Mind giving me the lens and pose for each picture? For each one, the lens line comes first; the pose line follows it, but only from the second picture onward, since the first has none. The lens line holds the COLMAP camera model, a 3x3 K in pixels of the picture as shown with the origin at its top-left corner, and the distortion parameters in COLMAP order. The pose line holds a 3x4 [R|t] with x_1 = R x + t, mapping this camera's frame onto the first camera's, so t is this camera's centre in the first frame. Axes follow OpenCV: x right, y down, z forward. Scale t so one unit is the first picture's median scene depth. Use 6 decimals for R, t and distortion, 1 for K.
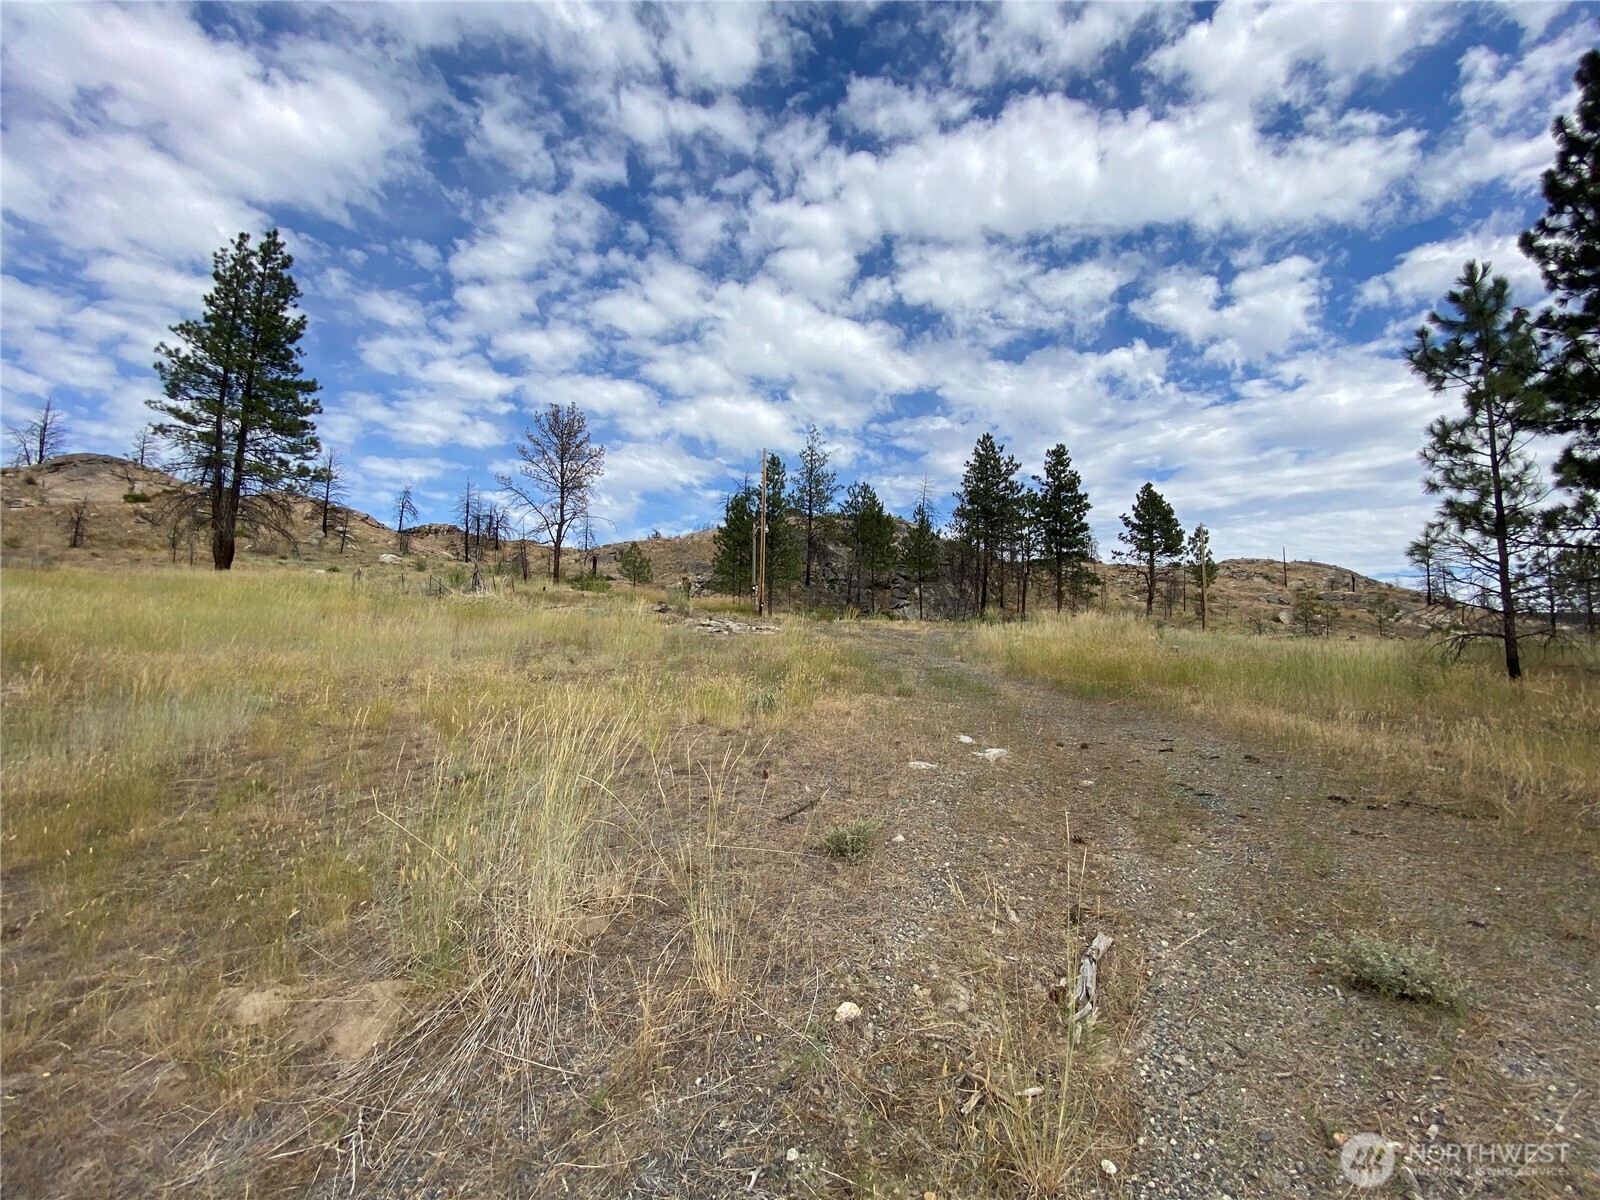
lens RADIAL K [[642.3, 0, 804.4], [0, 642.3, 605.7], [0, 0, 1]] dist [-0.019736, -0.006454]
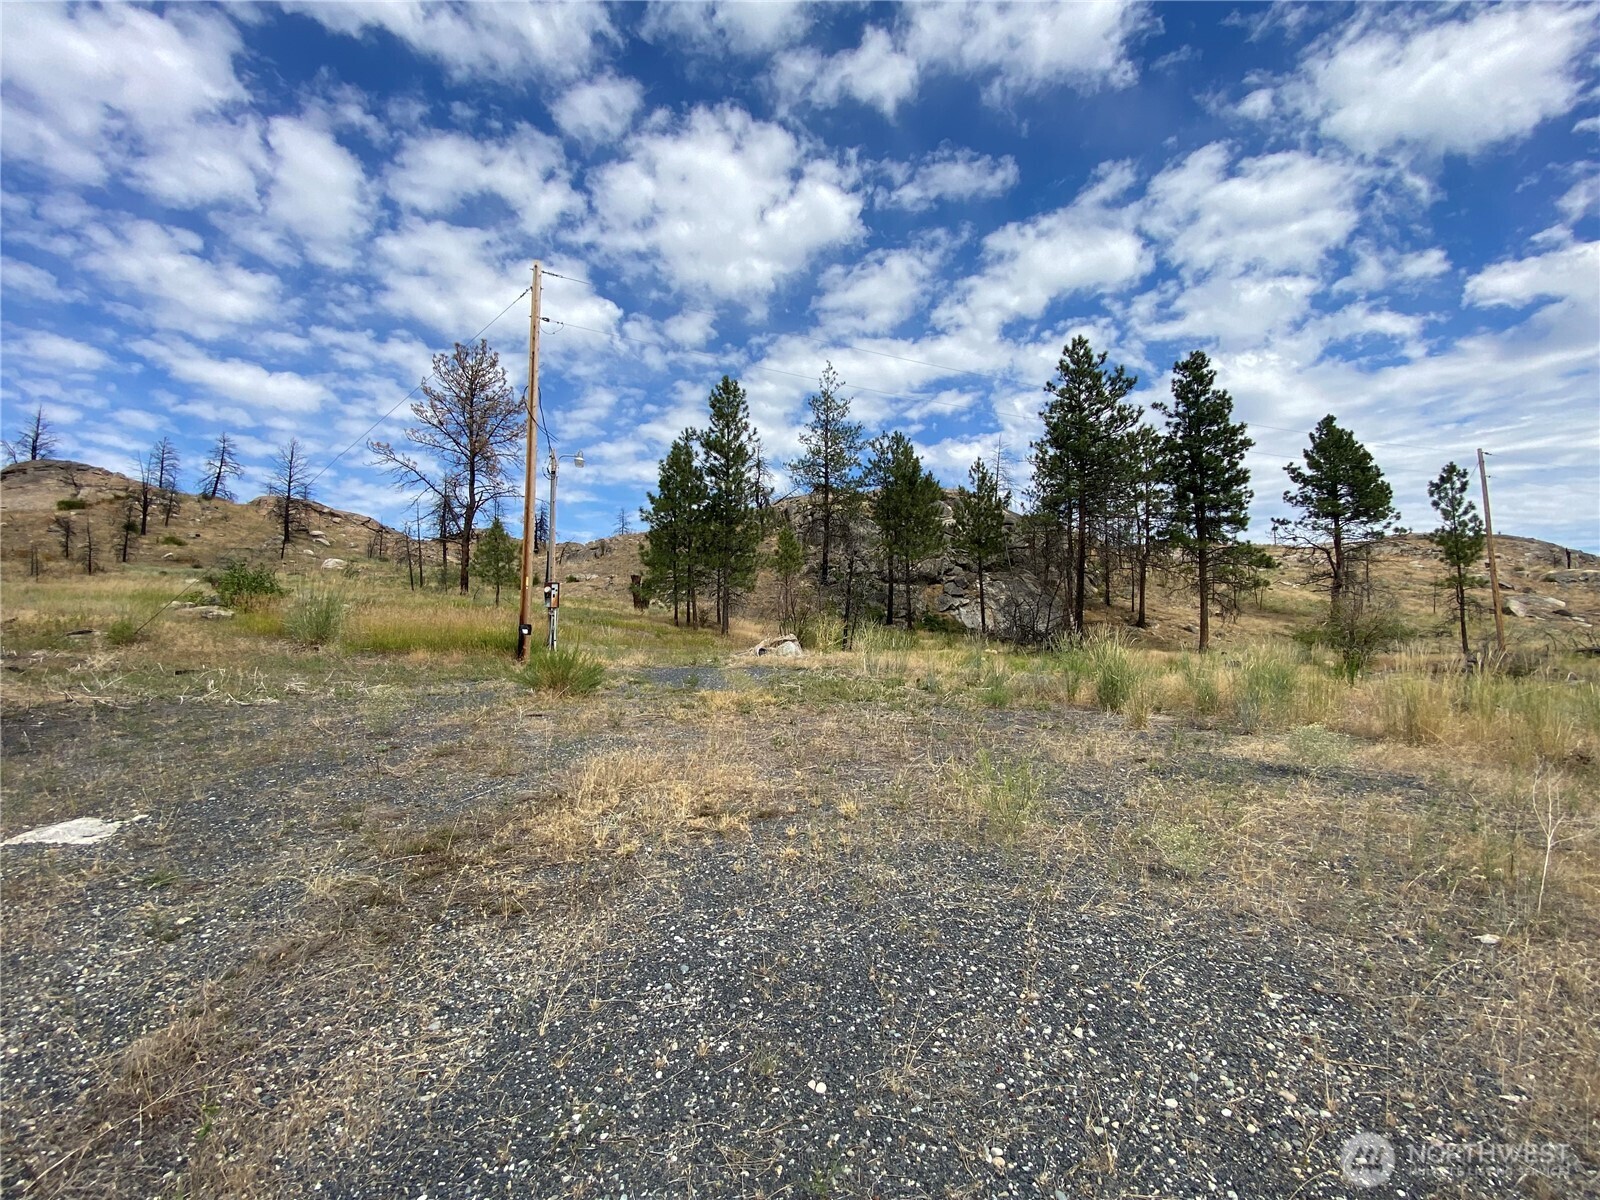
lens RADIAL K [[642.3, 0, 795.8], [0, 642.3, 593.7], [0, 0, 1]] dist [-0.019736, -0.006454]
pose [[0.990145, -0.025894, -0.137633, 0.080295], [0.023365, 0.999528, -0.019957, -0.004317], [0.138085, 0.016544, 0.990282, 0.309969]]
